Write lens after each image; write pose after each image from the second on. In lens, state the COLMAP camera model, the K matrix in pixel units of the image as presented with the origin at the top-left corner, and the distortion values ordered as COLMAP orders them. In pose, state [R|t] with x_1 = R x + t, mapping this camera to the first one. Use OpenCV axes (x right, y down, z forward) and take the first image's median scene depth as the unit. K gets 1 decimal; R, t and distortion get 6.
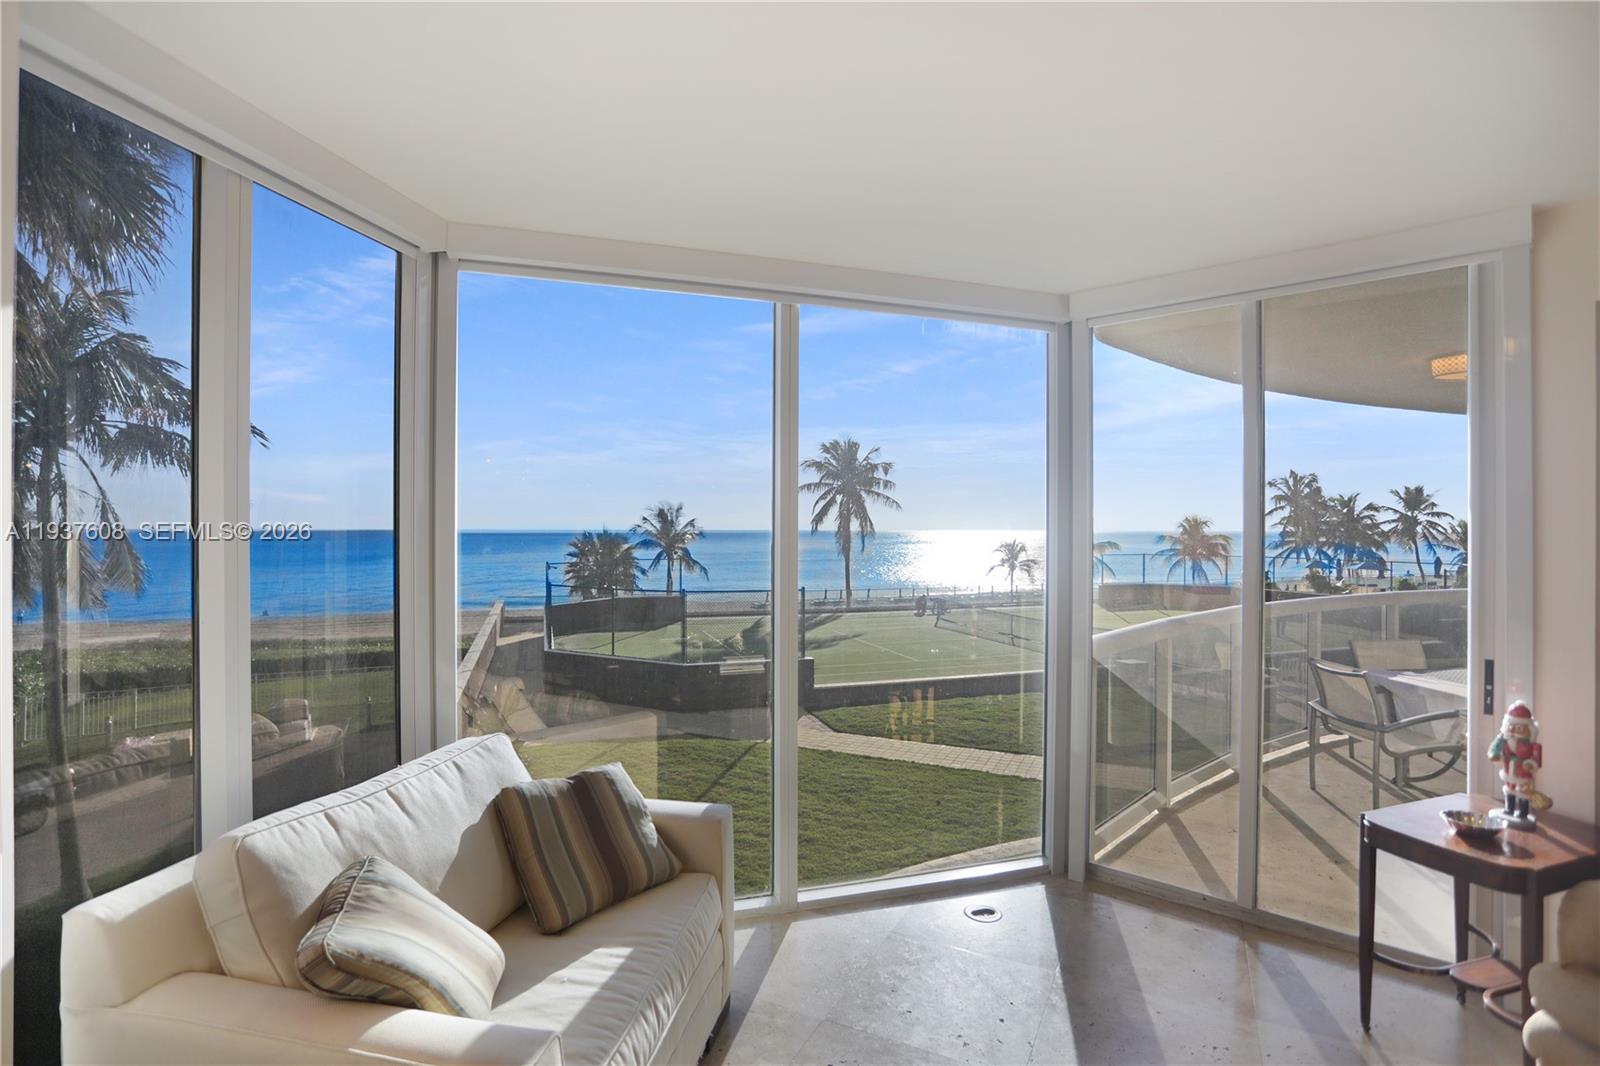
lens RADIAL K [[792.8, 0, 792.3], [0, 792.8, 525.5], [0, 0, 1]] dist [-0.035327, 0.000542]
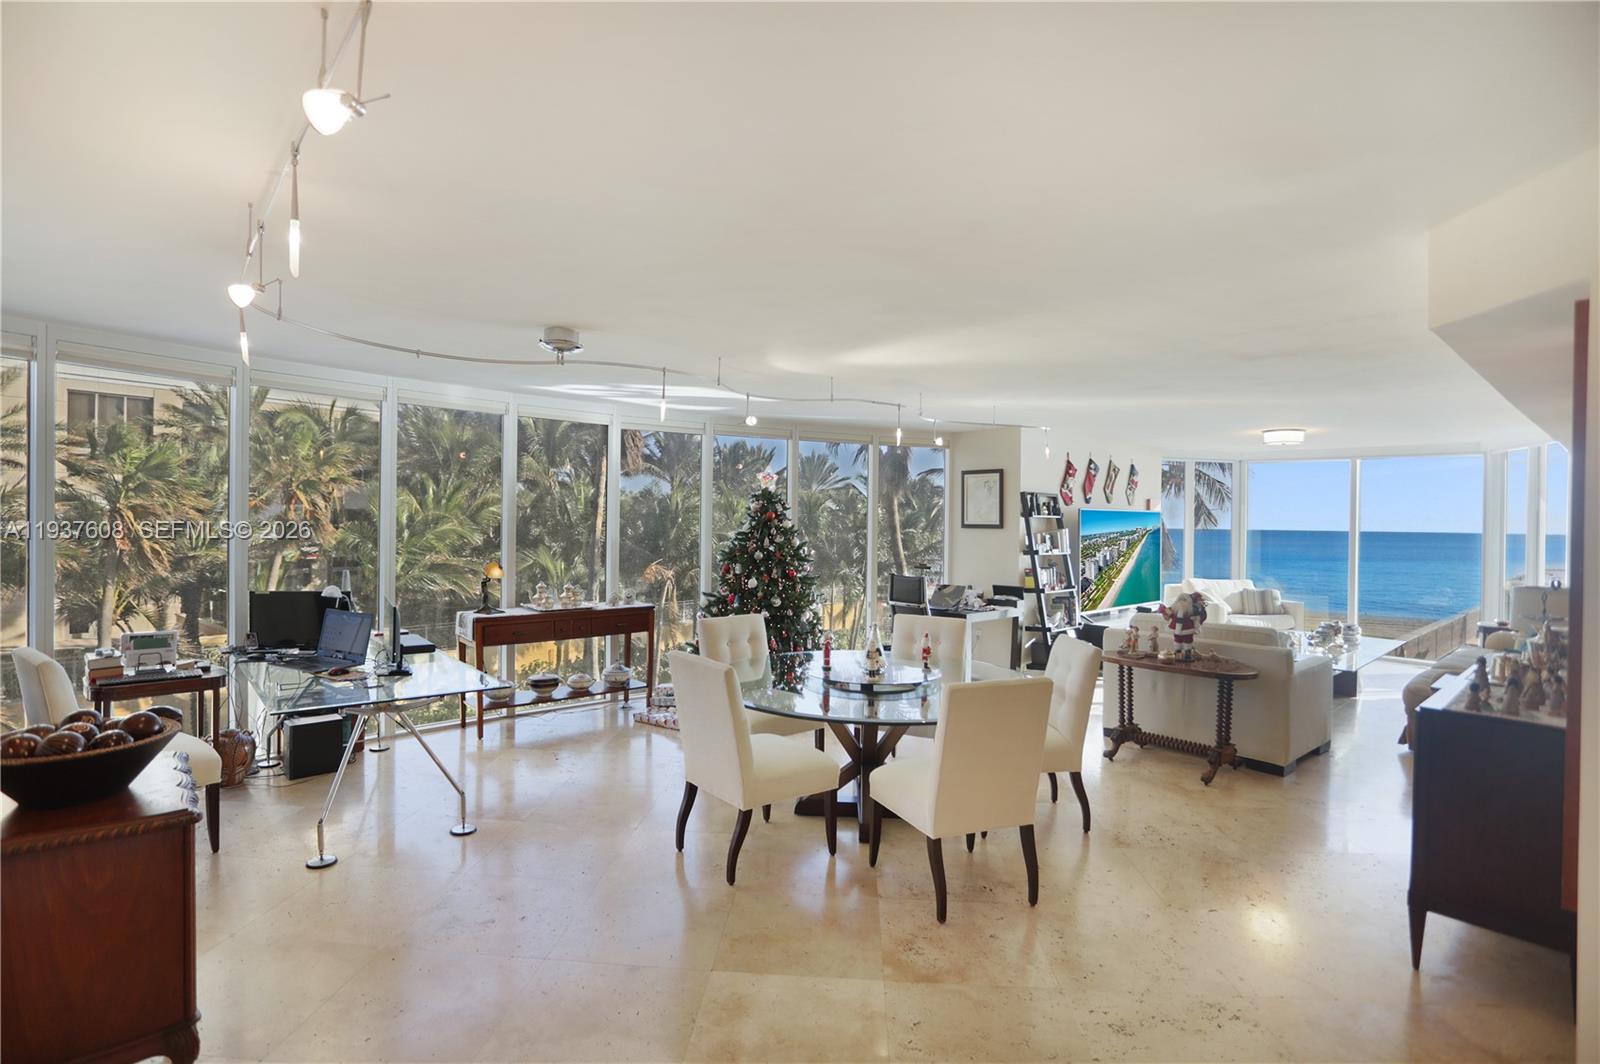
lens RADIAL K [[792.8, 0, 792.3], [0, 792.8, 524.5], [0, 0, 1]] dist [-0.035327, 0.000542]
pose [[0.406564, 0.012305, -0.913539, 0.126138], [-0.011742, 0.999897, 0.008243, -0.001634], [0.913547, 0.007375, 0.406667, -0.150264]]
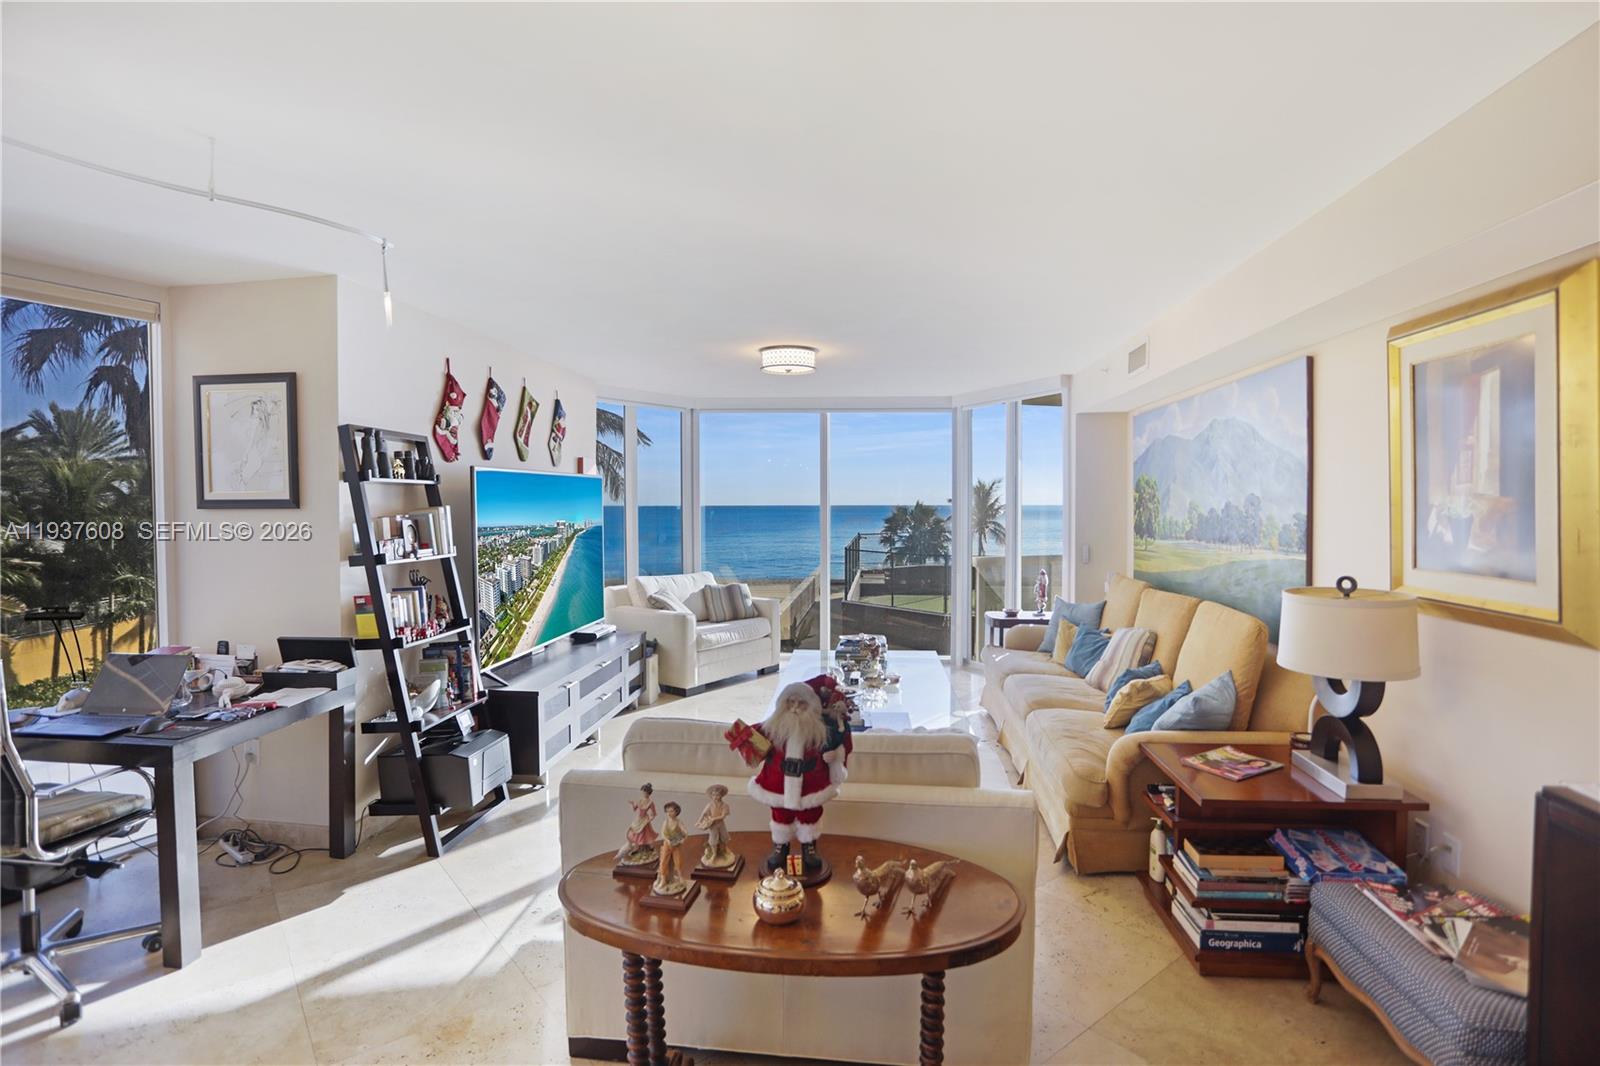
lens RADIAL K [[792.8, 0, 792.3], [0, 792.8, 525.5], [0, 0, 1]] dist [-0.035327, 0.000542]
pose [[0.916658, 0.011834, -0.399498, 0.059765], [0.001045, 0.999487, 0.032007, -0.000570], [0.399672, -0.029757, 0.916175, -0.087209]]
